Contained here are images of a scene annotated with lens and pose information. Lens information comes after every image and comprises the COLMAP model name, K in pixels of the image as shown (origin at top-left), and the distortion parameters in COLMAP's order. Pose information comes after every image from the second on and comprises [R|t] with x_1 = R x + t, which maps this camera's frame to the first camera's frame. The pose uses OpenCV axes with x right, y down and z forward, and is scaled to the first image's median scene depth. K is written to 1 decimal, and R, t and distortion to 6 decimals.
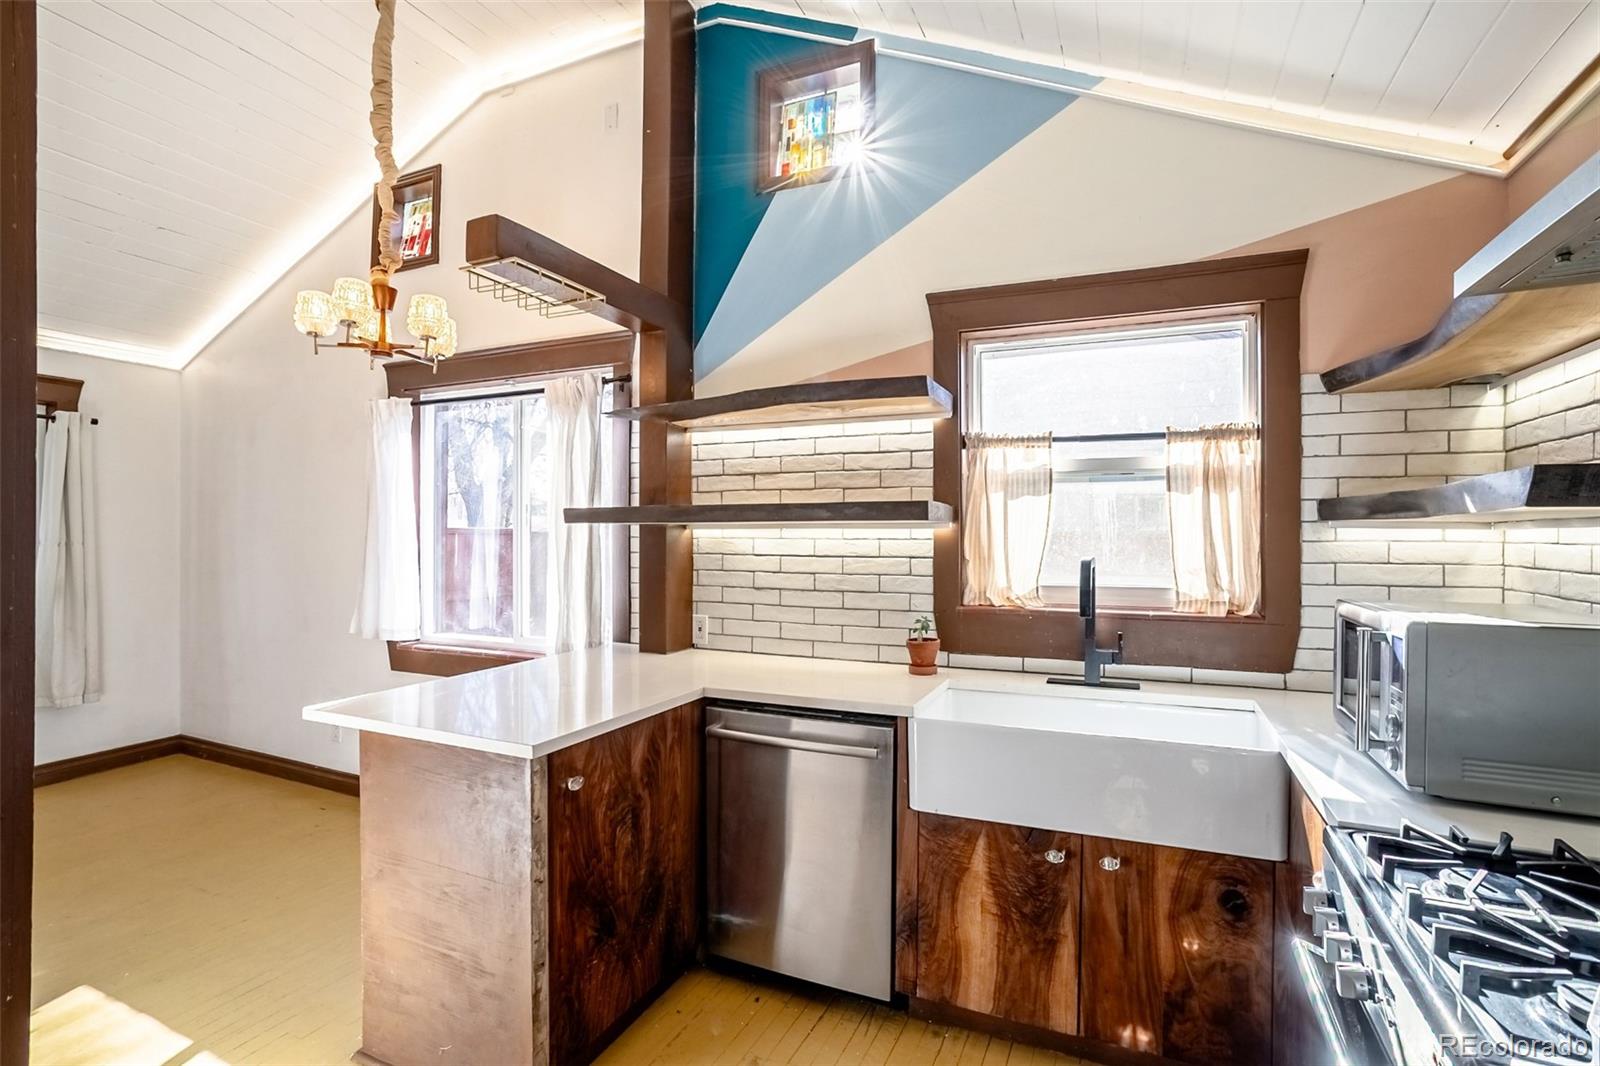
lens RADIAL K [[772.5, 0, 788.2], [0, 772.5, 532.8], [0, 0, 1]] dist [-0.067782, 0.040868]
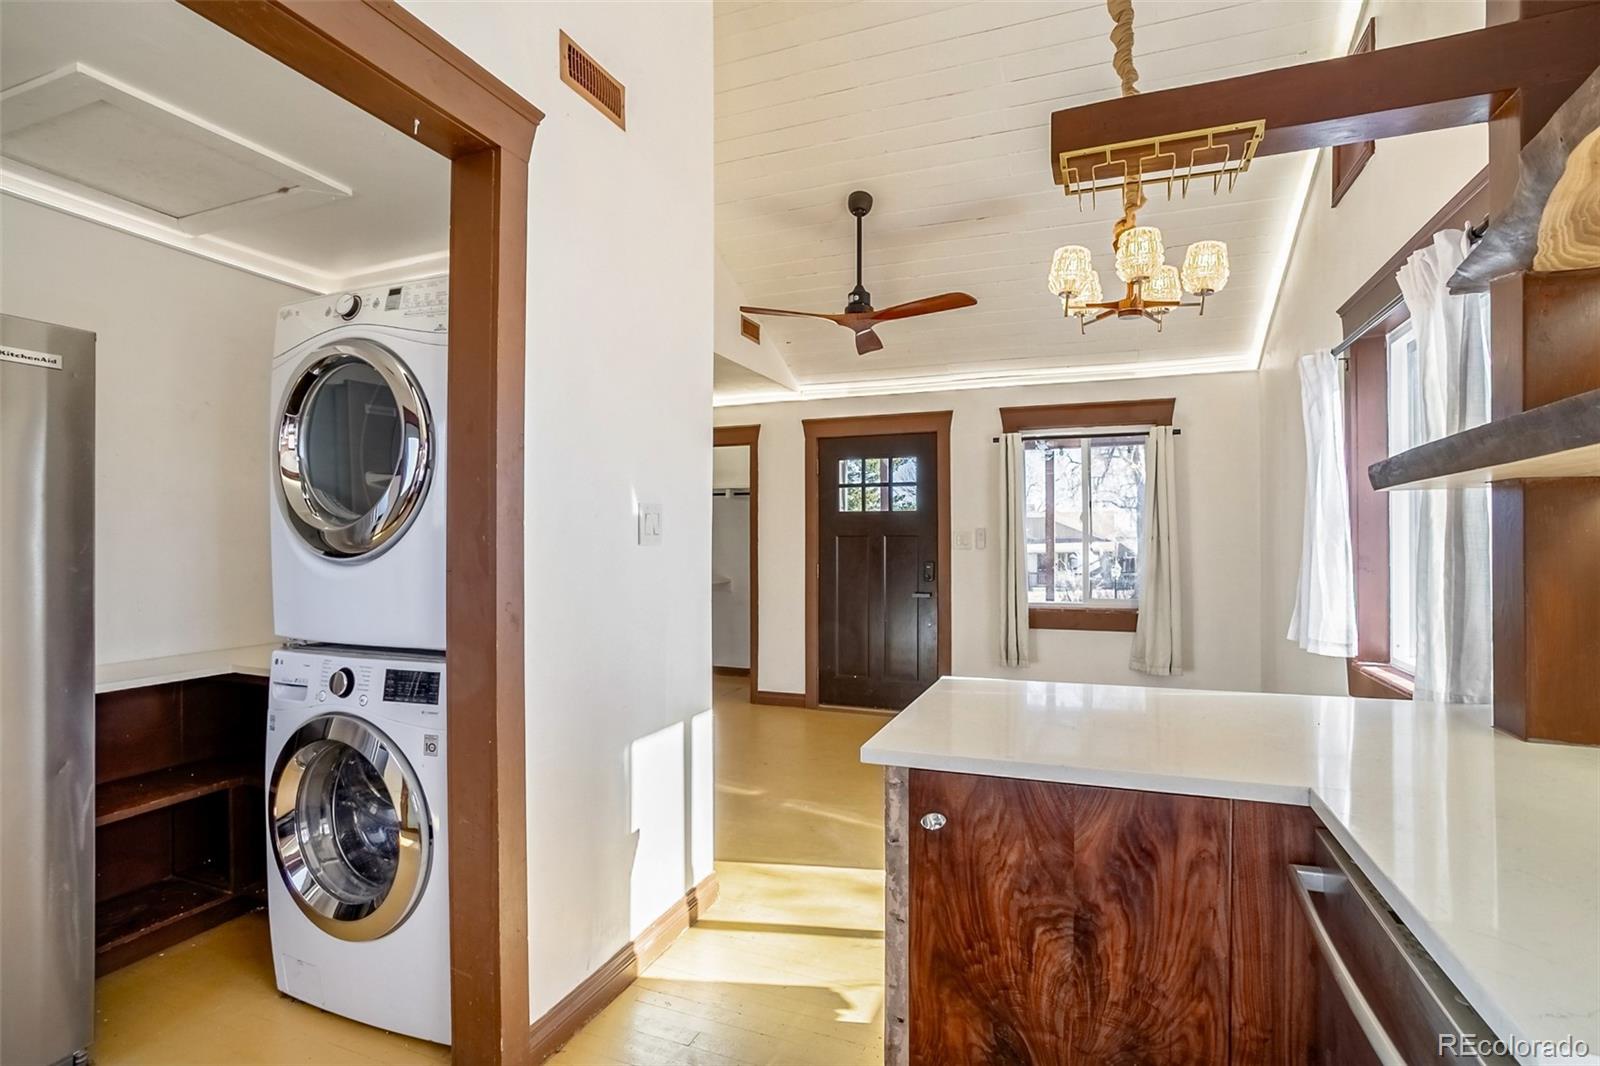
lens RADIAL K [[772.5, 0, 788.2], [0, 772.5, 532.8], [0, 0, 1]] dist [-0.067782, 0.040868]
pose [[0.050775, -0.012471, -0.998632, 0.345808], [0.002078, 0.999921, -0.012381, 0.032924], [0.998708, -0.001446, 0.050797, 0.577534]]
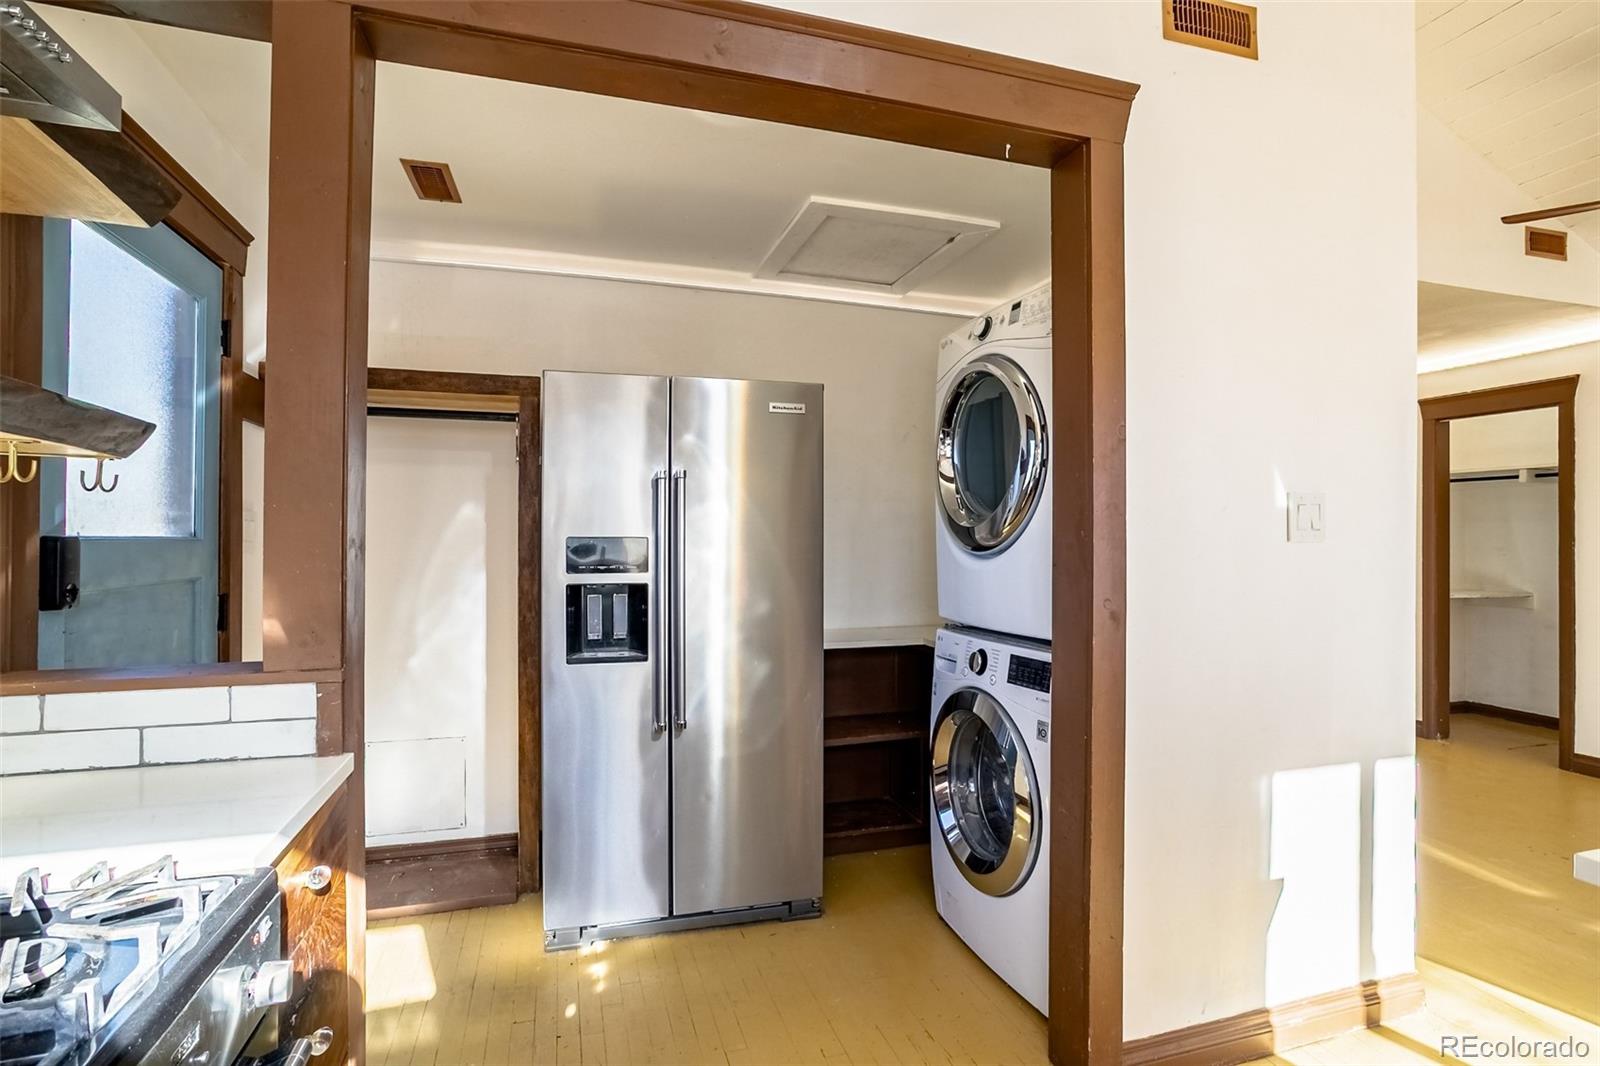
lens RADIAL K [[766.1, 0, 802.3], [0, 766.1, 531.1], [0, 0, 1]] dist [-0.064871, 0.039590]
pose [[-0.735323, -0.011209, -0.677624, 0.295319], [-0.005249, 0.999927, -0.010845, 0.035285], [0.677697, -0.004418, -0.735328, 0.671064]]
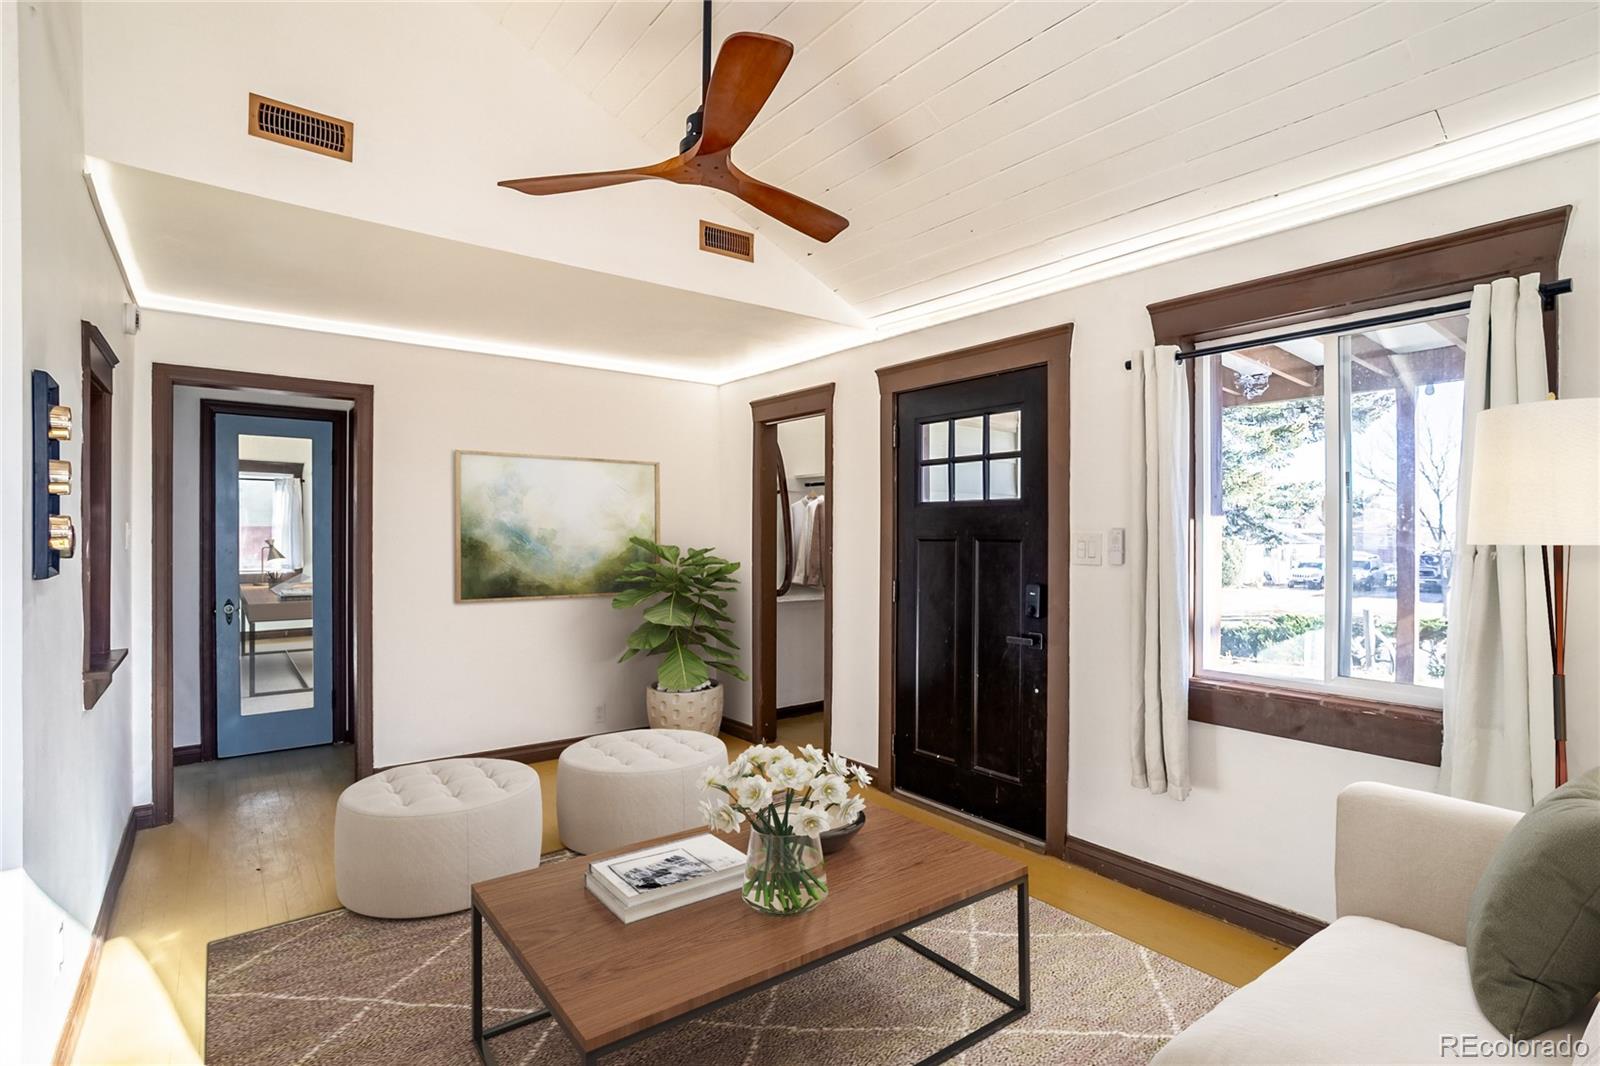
lens RADIAL K [[772.5, 0, 788.2], [0, 772.5, 532.8], [0, 0, 1]] dist [-0.067782, 0.040868]
pose [[-0.478248, -0.004617, -0.878212, -0.505885], [-0.005455, 0.999983, -0.002287, 0.005187], [0.878208, 0.003697, -0.478265, 1.349343]]
